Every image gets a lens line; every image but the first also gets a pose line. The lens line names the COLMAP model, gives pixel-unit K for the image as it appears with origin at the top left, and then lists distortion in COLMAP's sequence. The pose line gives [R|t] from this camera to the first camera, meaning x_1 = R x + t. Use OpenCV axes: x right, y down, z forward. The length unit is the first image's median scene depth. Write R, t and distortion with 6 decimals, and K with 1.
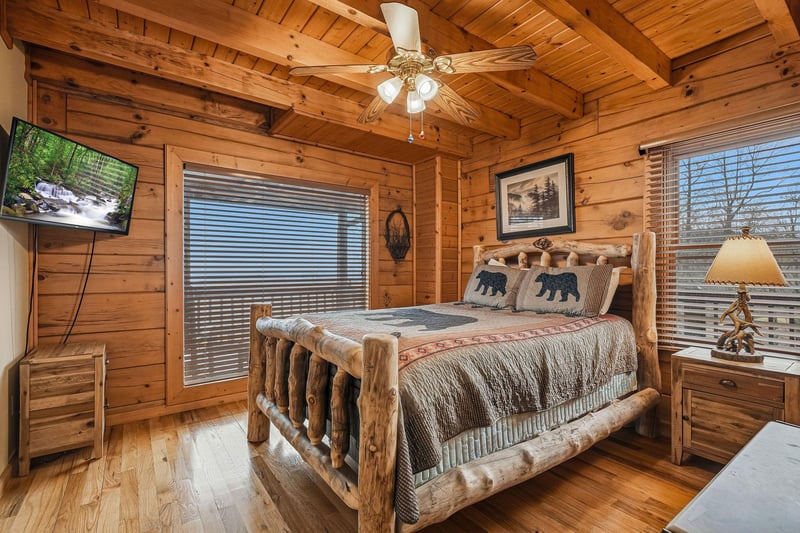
lens RADIAL K [[367.5, 0, 400.0], [0, 367.5, 270.4], [0, 0, 1]] dist [0.003123, -0.000312]
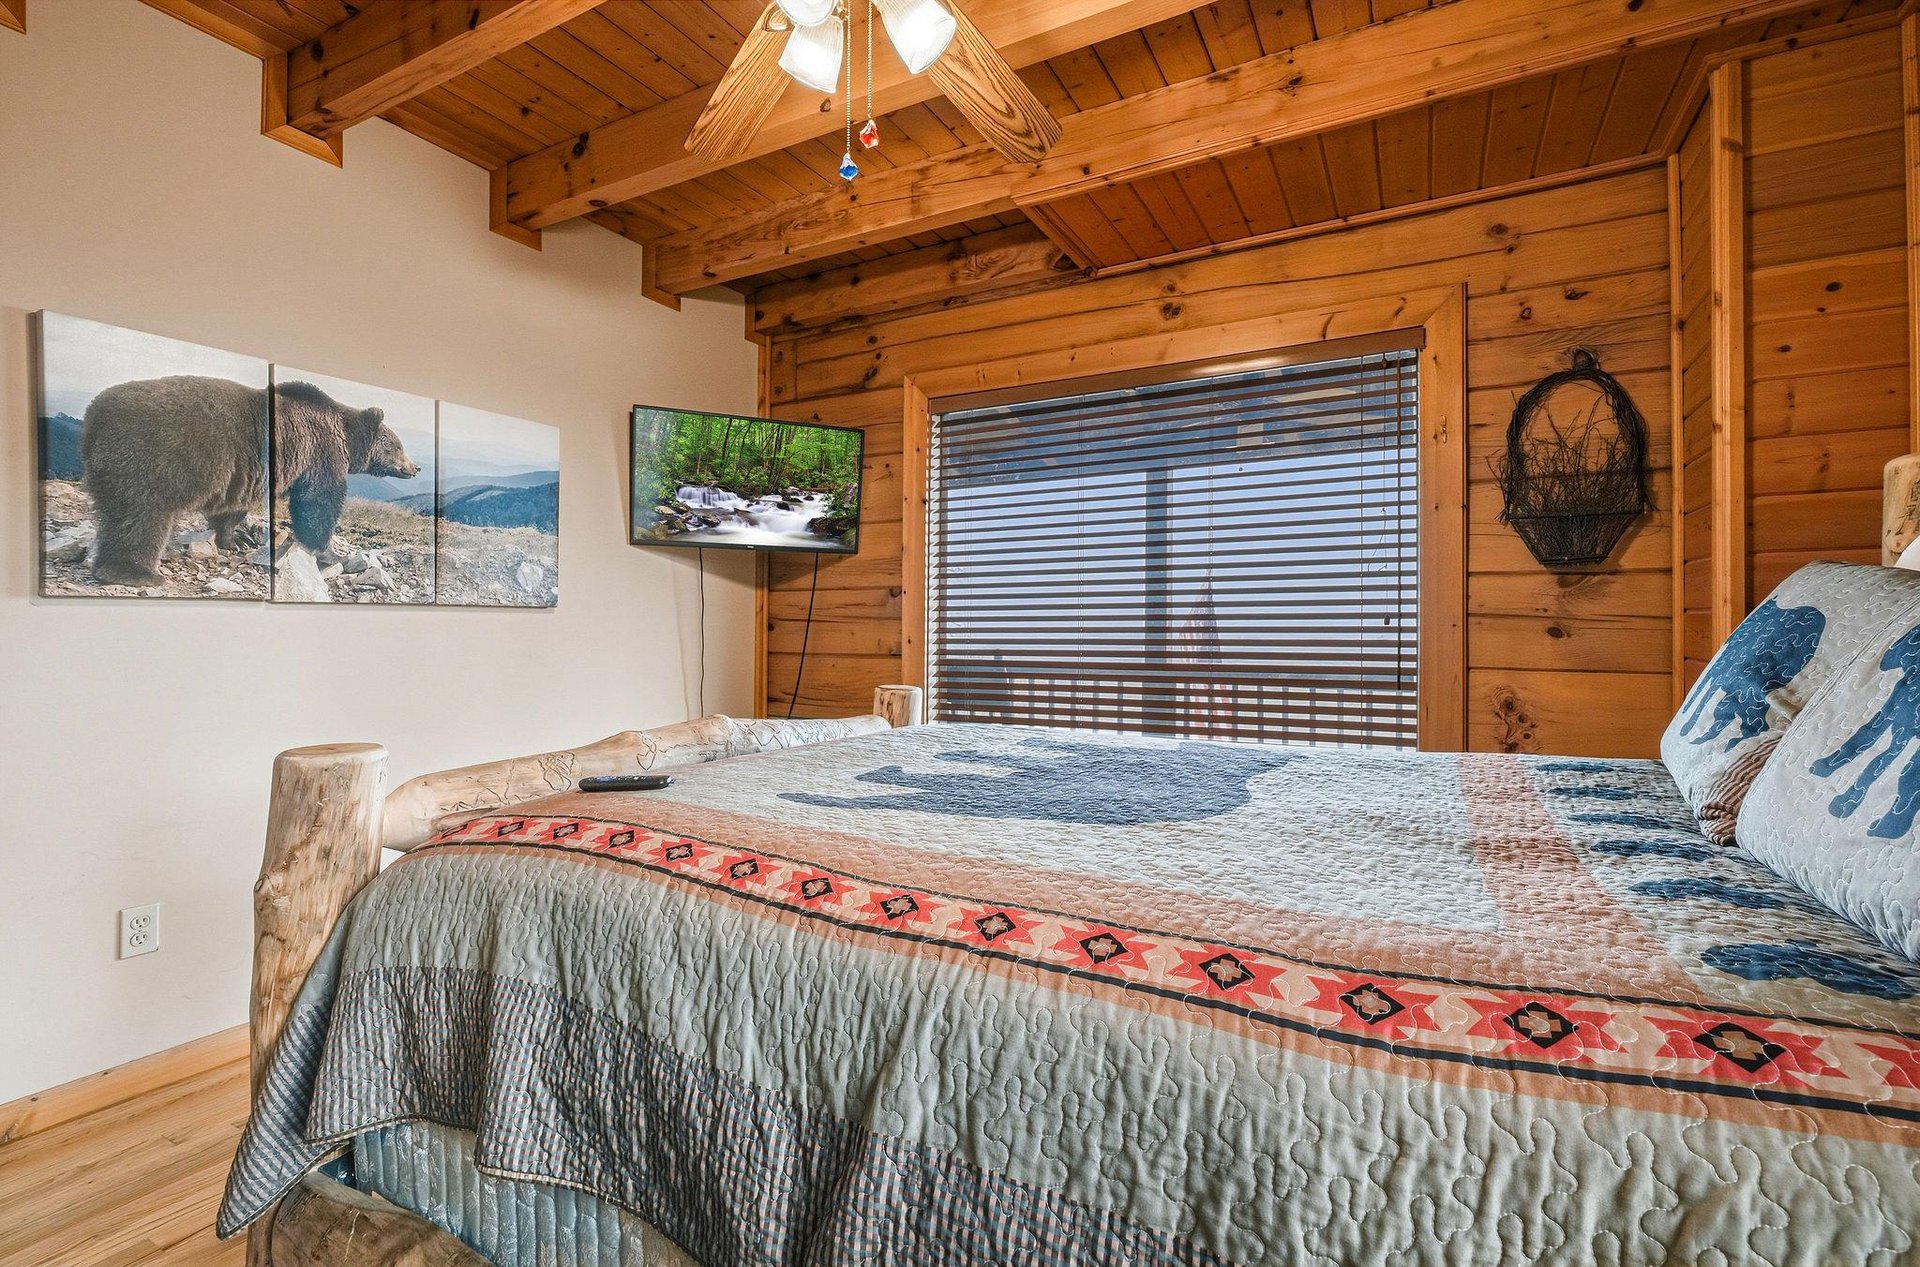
lens RADIAL K [[863.6, 0, 959.8], [0, 863.6, 618.7], [0, 0, 1]] dist [0.004240, 0.000171]
pose [[0.427715, -0.009426, -0.903865, 0.549121], [-0.003094, 0.999924, -0.011892, 0.019616], [0.903908, 0.007884, 0.427653, 0.600326]]
